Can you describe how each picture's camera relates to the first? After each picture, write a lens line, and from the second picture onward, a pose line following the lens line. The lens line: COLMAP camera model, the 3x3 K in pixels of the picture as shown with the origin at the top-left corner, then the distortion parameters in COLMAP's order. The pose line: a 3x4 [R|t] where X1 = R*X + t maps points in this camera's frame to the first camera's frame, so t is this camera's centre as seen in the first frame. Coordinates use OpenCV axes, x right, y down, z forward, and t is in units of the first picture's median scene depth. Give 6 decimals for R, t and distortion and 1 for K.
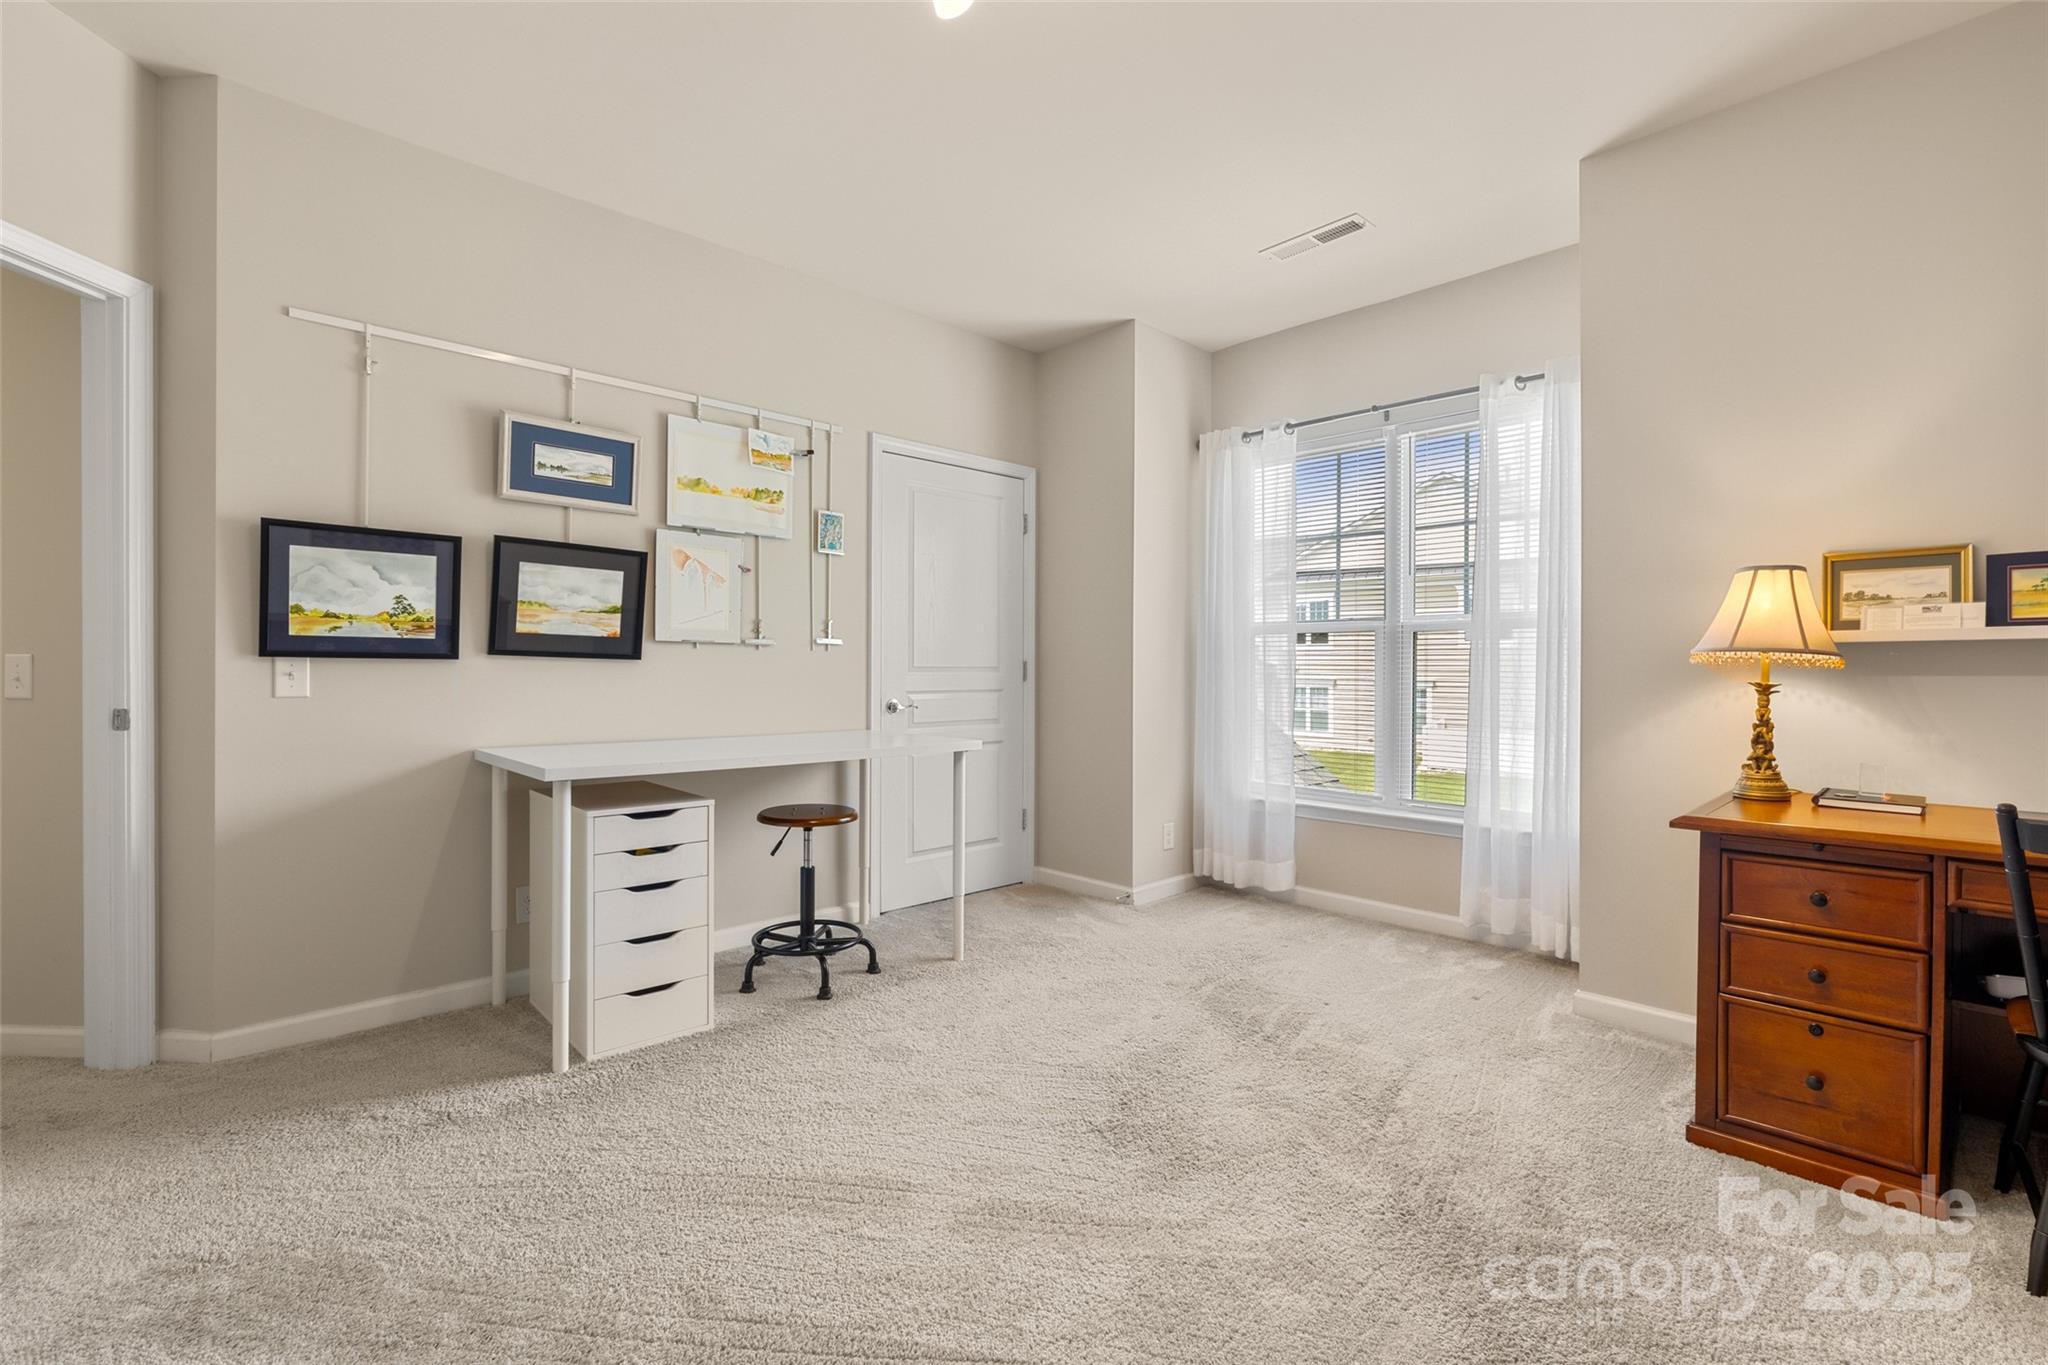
lens RADIAL K [[919.6, 0, 1034.2], [0, 919.6, 669.1], [0, 0, 1]] dist [0.000117, 0.000062]
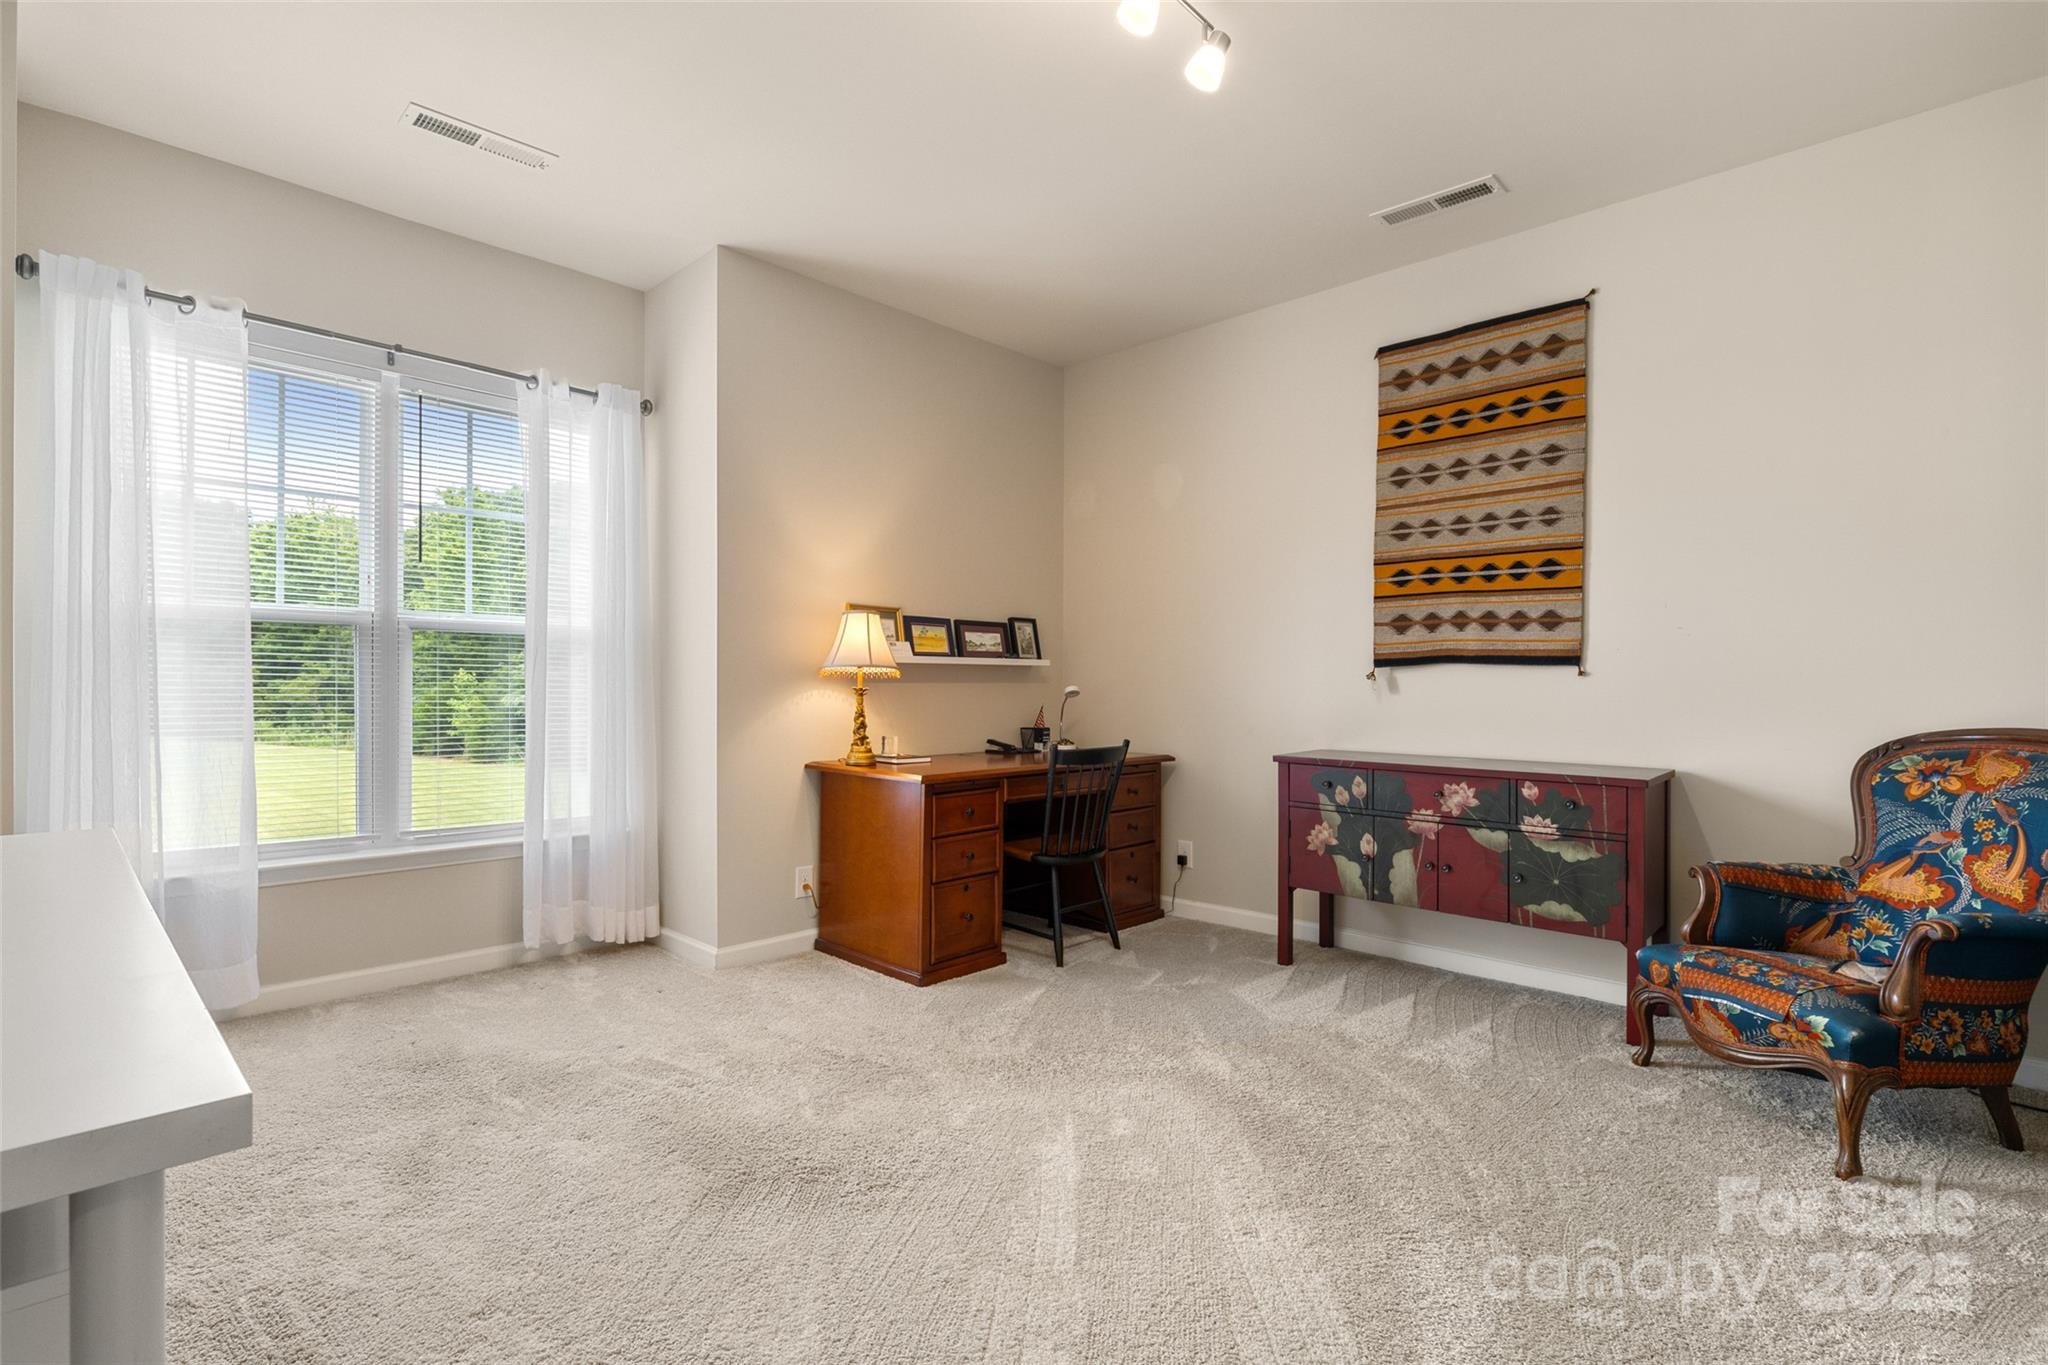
lens RADIAL K [[940.7, 0, 1033.1], [0, 940.7, 692.1], [0, 0, 1]] dist [0.004561, 0.000481]
pose [[-0.035374, -0.018013, 0.999212, -0.525862], [-0.008681, 0.999805, 0.017716, -0.005749], [-0.999336, -0.008048, -0.035524, 0.533436]]
